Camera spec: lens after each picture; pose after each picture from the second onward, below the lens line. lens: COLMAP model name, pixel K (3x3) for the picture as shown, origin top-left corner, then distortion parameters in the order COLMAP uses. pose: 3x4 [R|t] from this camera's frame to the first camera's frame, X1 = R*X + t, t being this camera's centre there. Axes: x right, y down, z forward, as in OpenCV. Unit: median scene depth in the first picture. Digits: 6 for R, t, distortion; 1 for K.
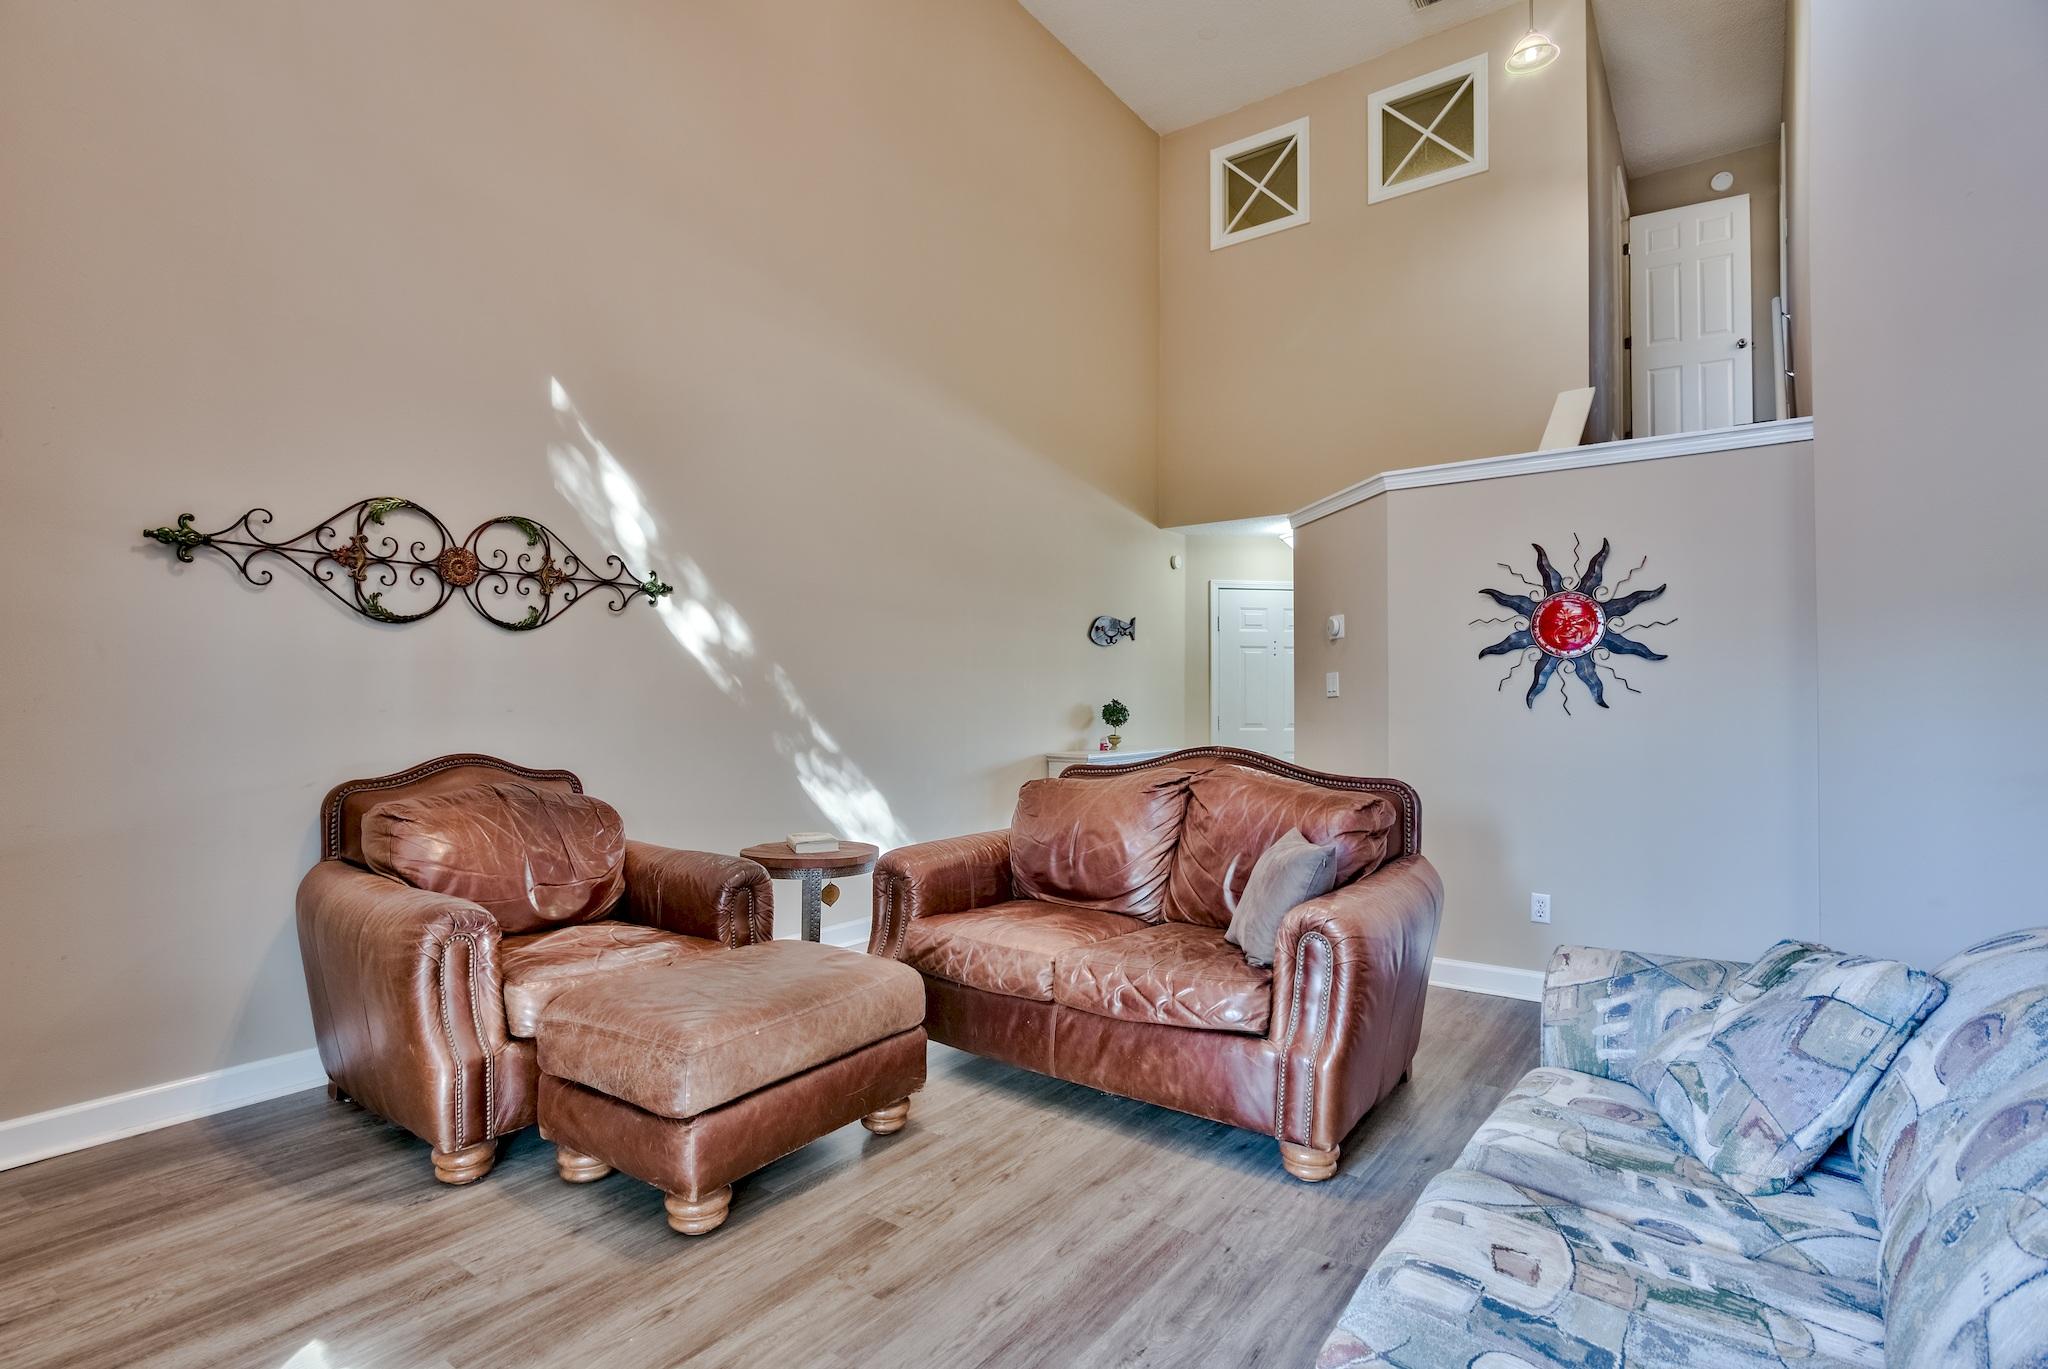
lens RADIAL K [[1005.2, 0, 1030.4], [0, 1005.2, 691.3], [0, 0, 1]] dist [-0.000898, 0.000087]
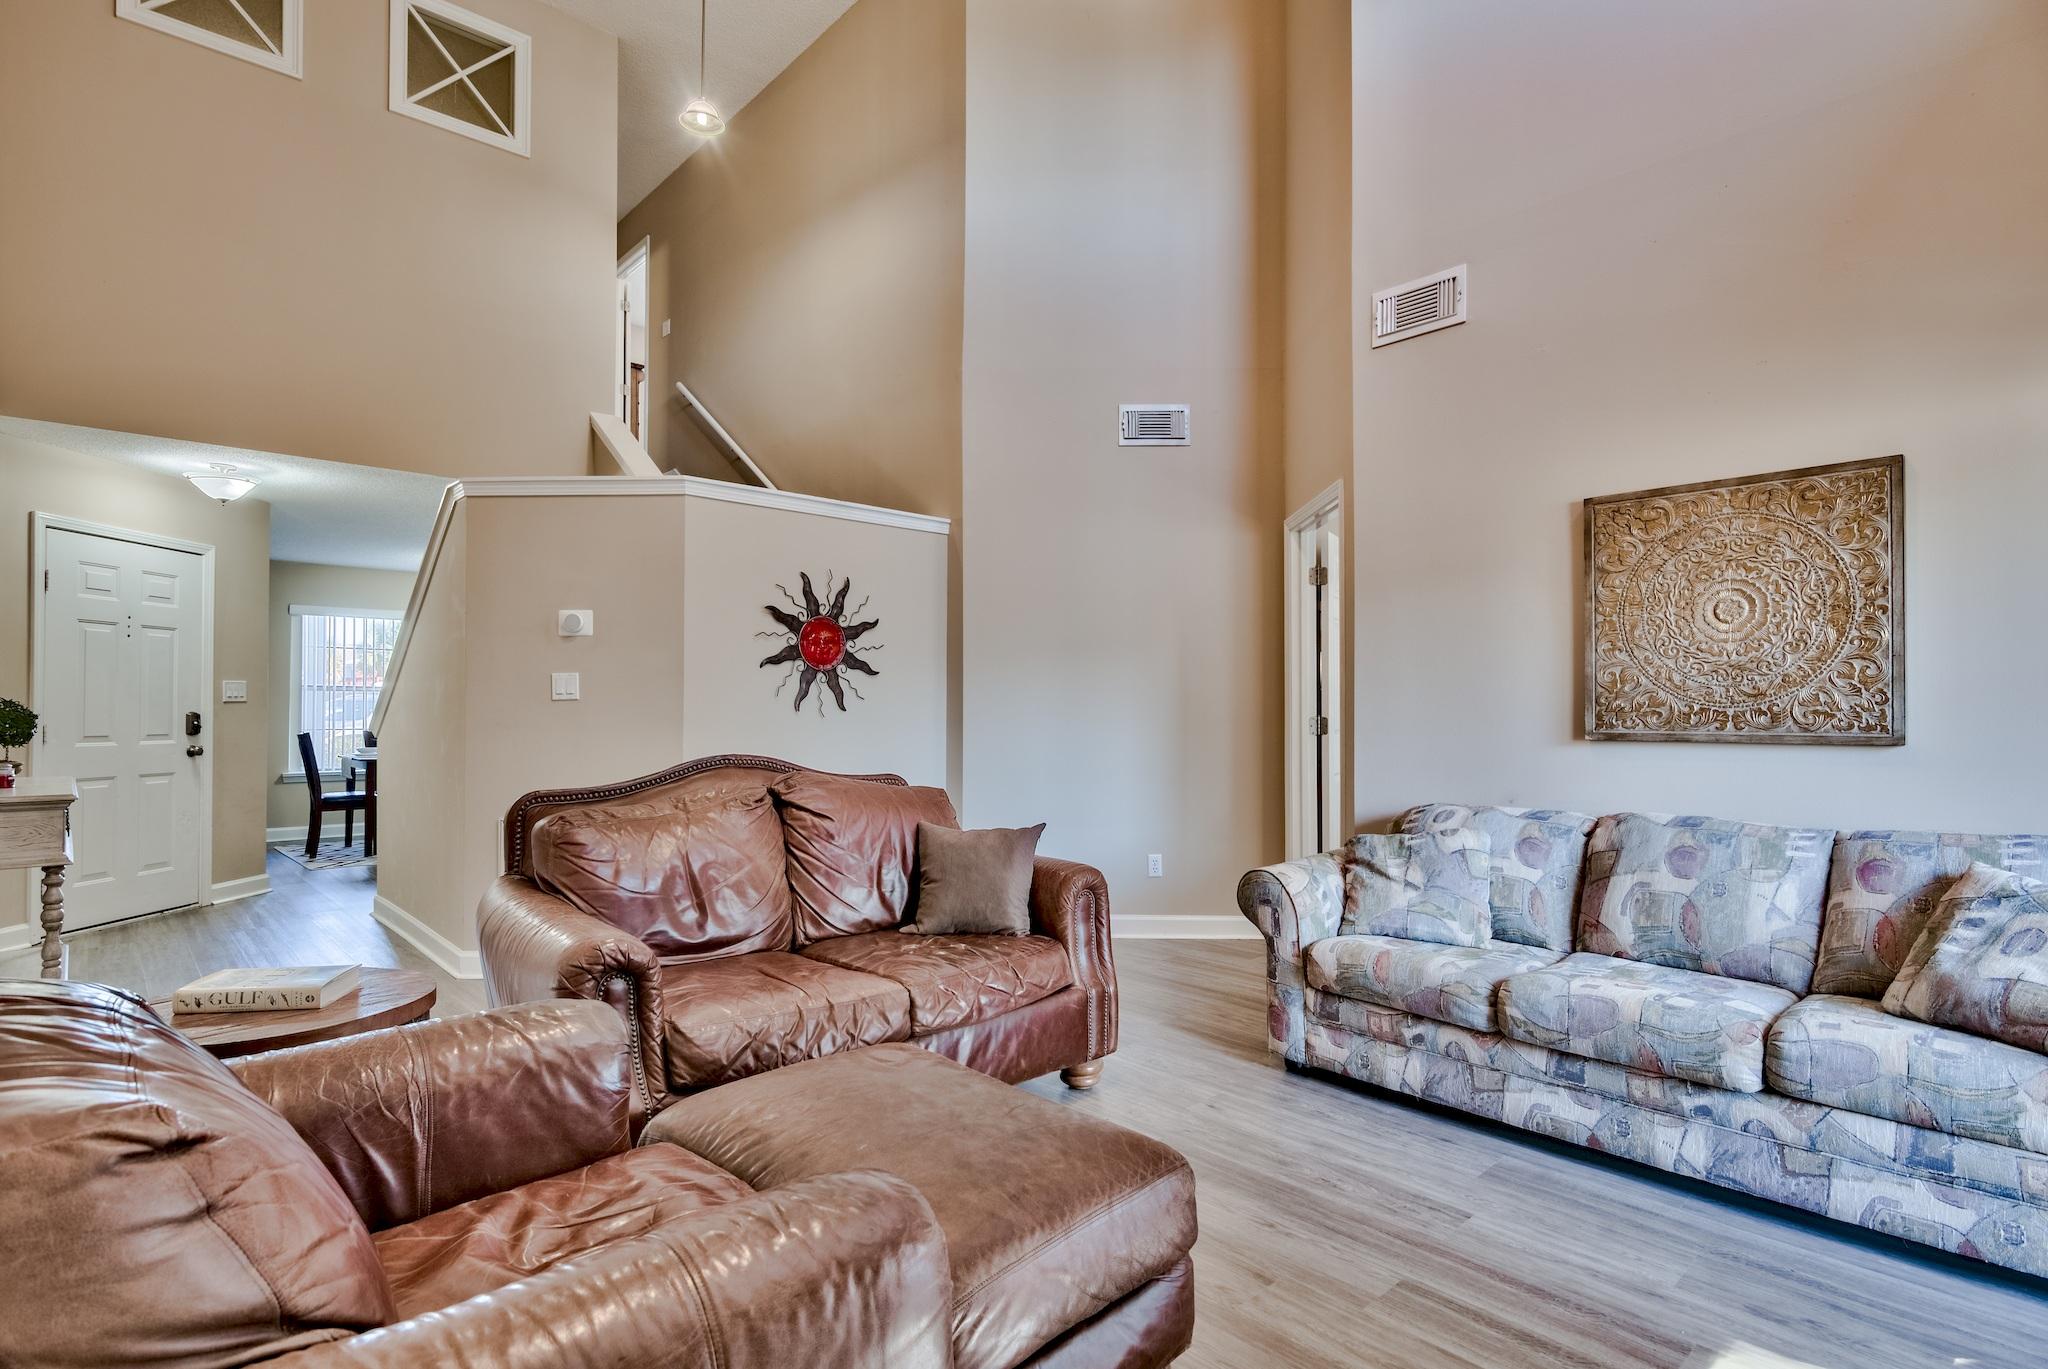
lens RADIAL K [[1005.2, 0, 1027.9], [0, 1005.2, 688.3], [0, 0, 1]] dist [-0.000898, 0.000087]
pose [[0.239033, 0.015462, 0.970888, -0.645774], [-0.014921, 0.999814, -0.012250, -0.000419], [-0.970897, -0.011558, 0.239219, 0.514392]]
